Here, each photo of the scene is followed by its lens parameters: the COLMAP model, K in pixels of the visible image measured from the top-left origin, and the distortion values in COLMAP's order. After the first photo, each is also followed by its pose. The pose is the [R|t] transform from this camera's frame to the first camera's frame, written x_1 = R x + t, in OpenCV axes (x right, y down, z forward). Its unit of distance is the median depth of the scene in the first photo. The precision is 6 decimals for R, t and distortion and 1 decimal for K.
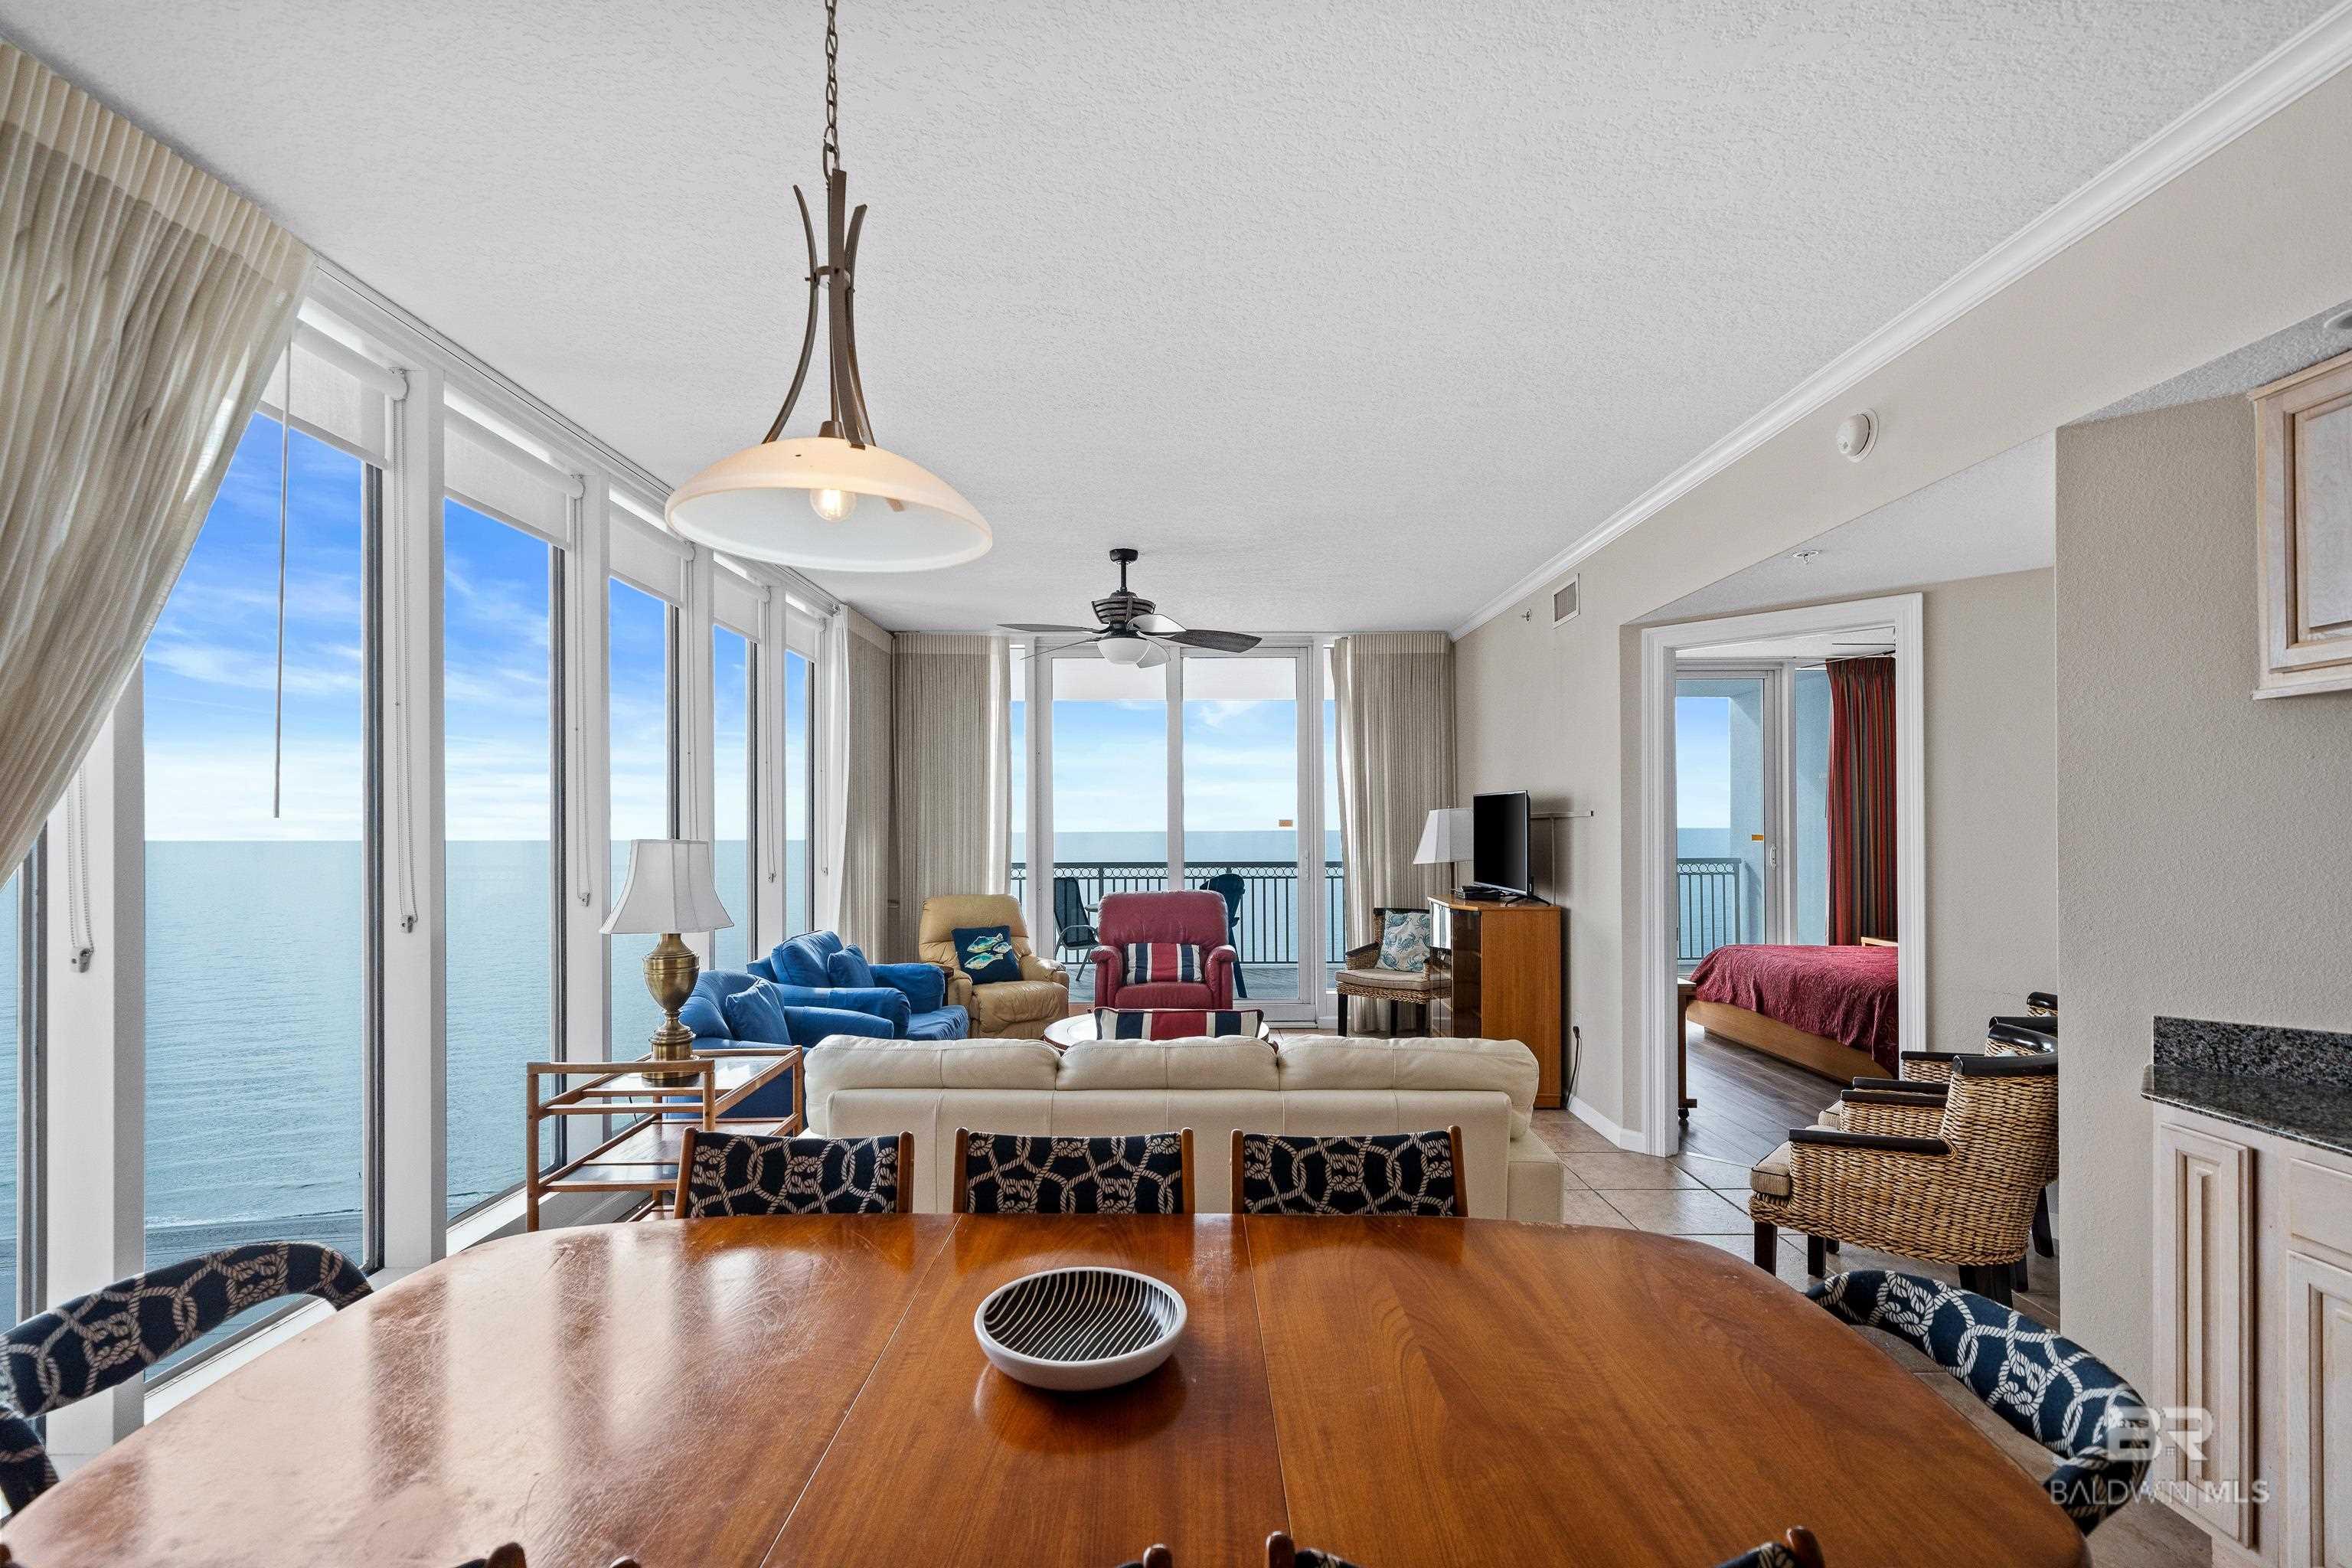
lens RADIAL K [[1054.5, 0, 1179.9], [0, 1054.5, 822.5], [0, 0, 1]] dist [0.002316, 0.000747]
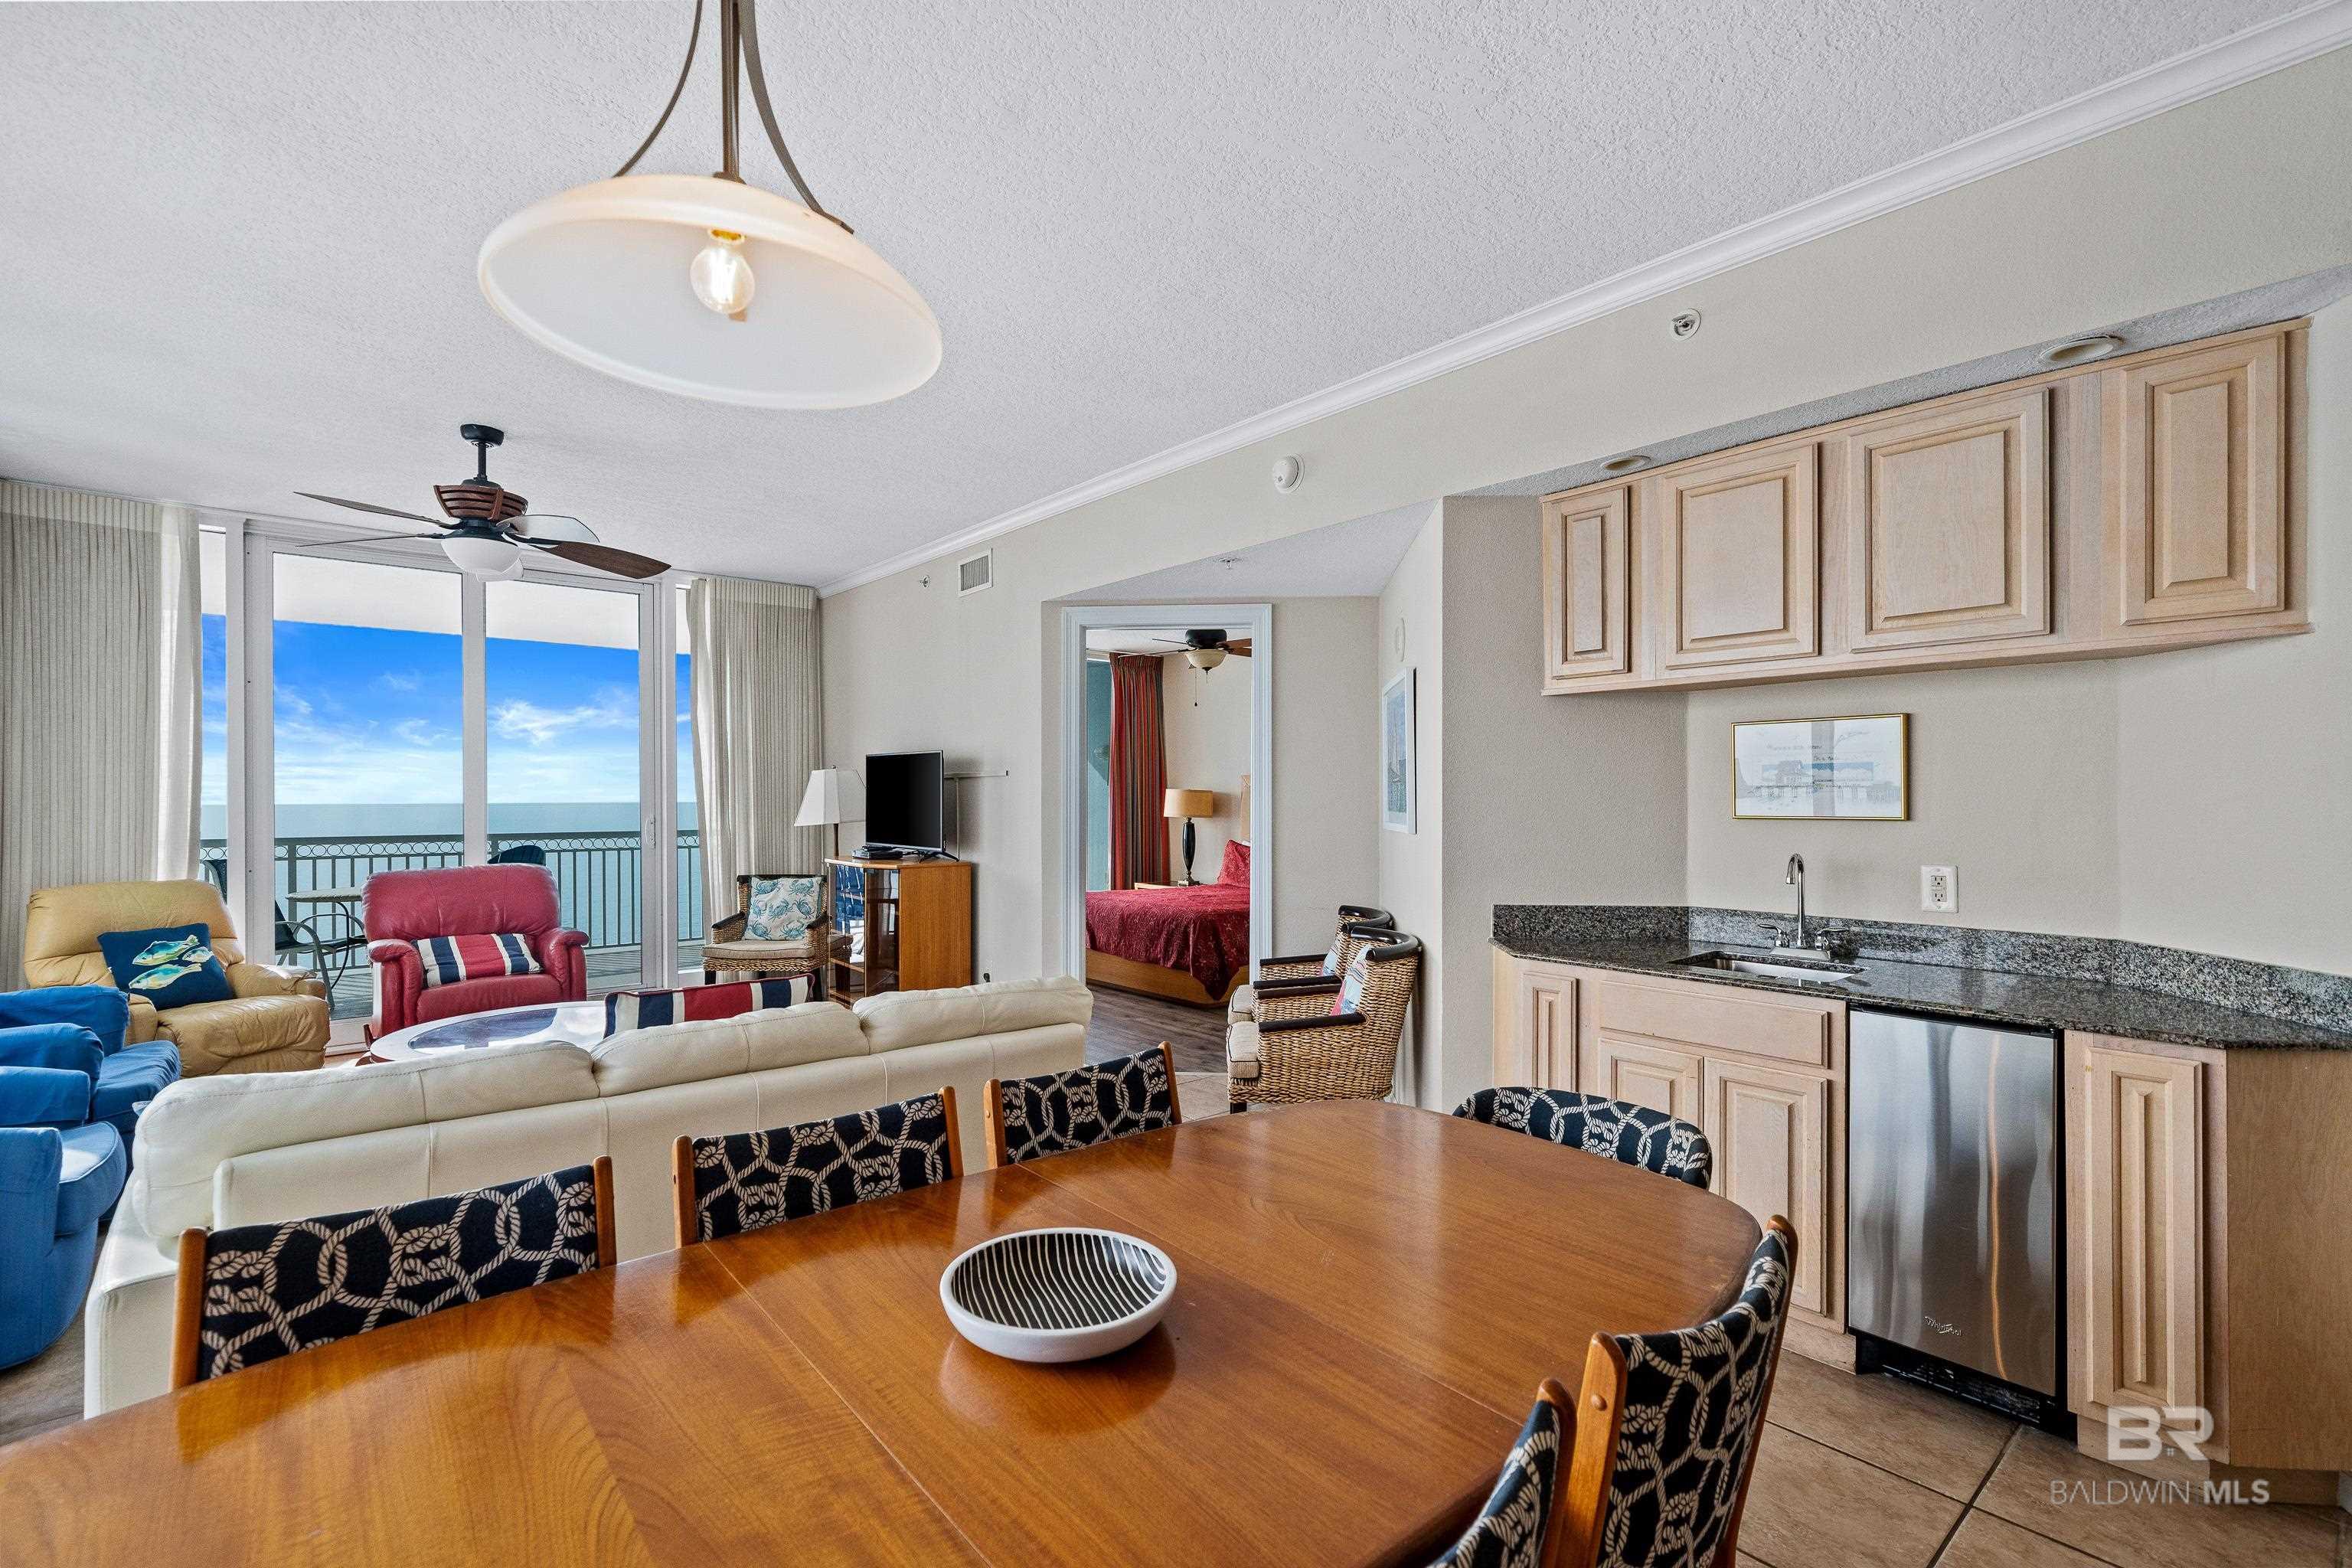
lens RADIAL K [[1048.5, 0, 1171.0], [0, 1048.5, 798.0], [0, 0, 1]] dist [0.001865, 0.000418]
pose [[0.766522, 0.003971, 0.642206, -0.416130], [-0.005074, 0.999987, -0.000127, 0.040008], [-0.642198, -0.003161, 0.766532, 0.179518]]
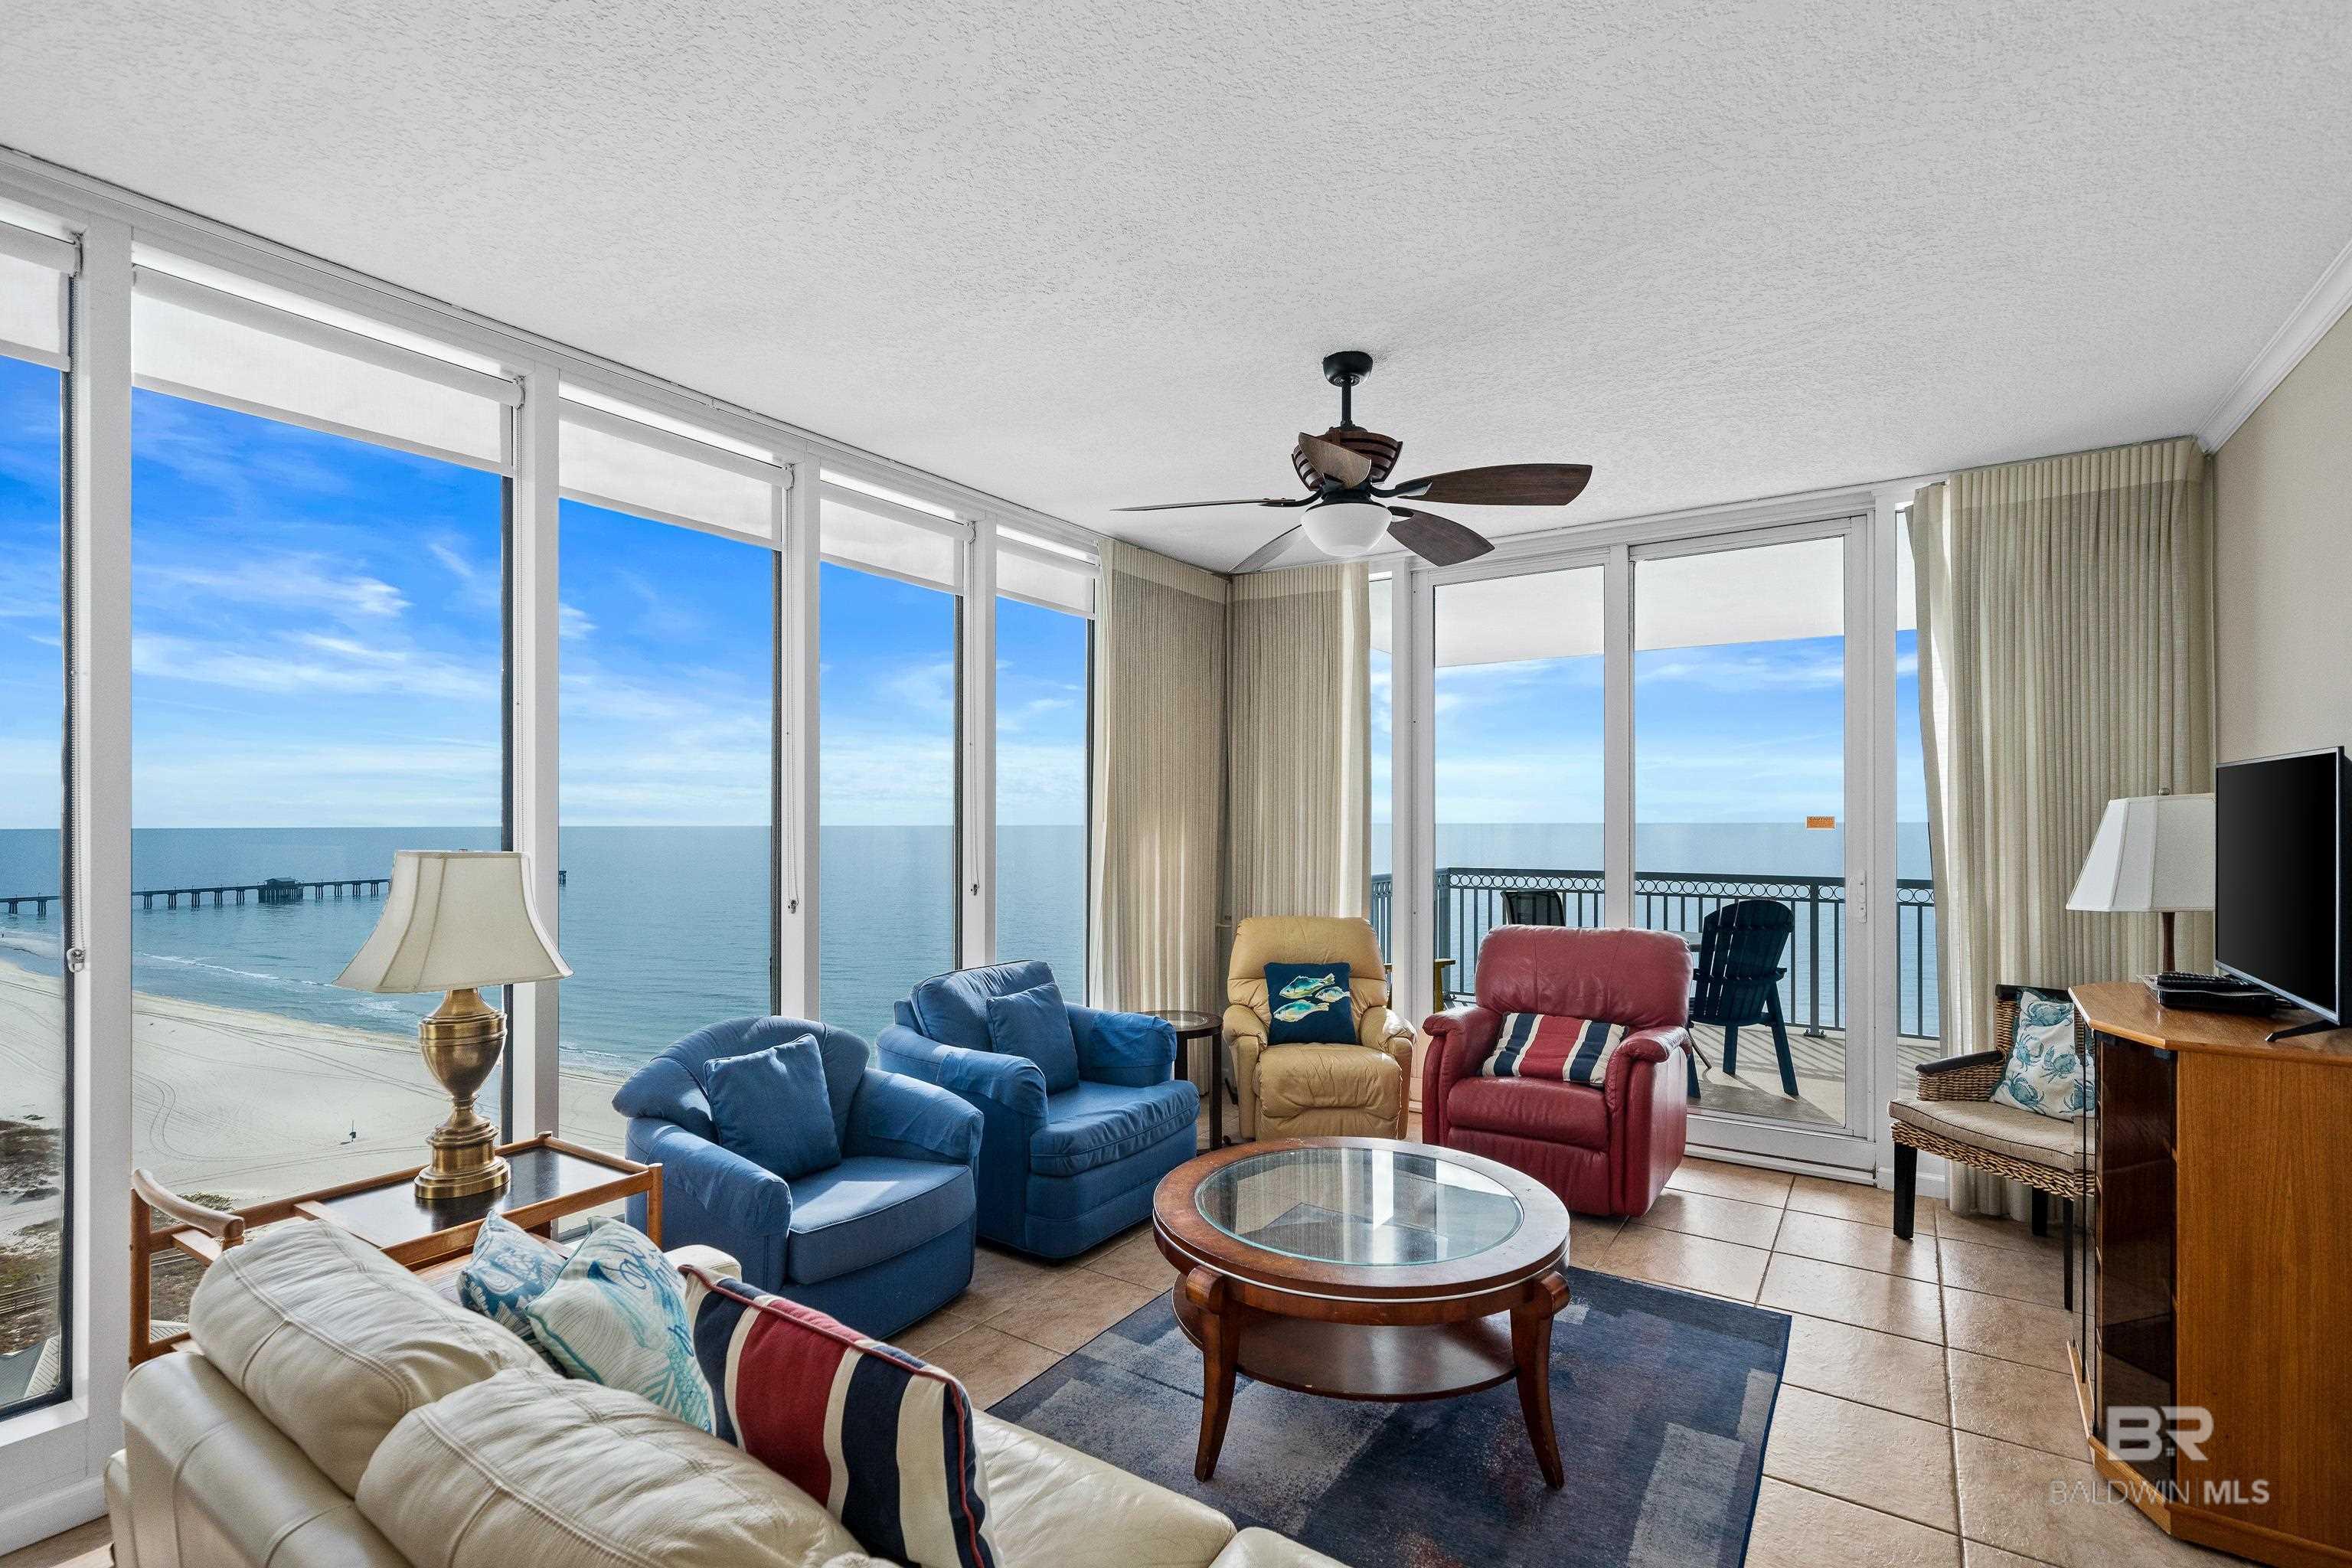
lens RADIAL K [[1067.2, 0, 1176.4], [0, 1067.2, 817.1], [0, 0, 1]] dist [-0.001274, -0.000265]
pose [[0.824642, 0.005189, -0.565631, 0.525800], [-0.001322, 0.999973, 0.007246, -0.021709], [0.565653, -0.005228, 0.824627, 1.175539]]
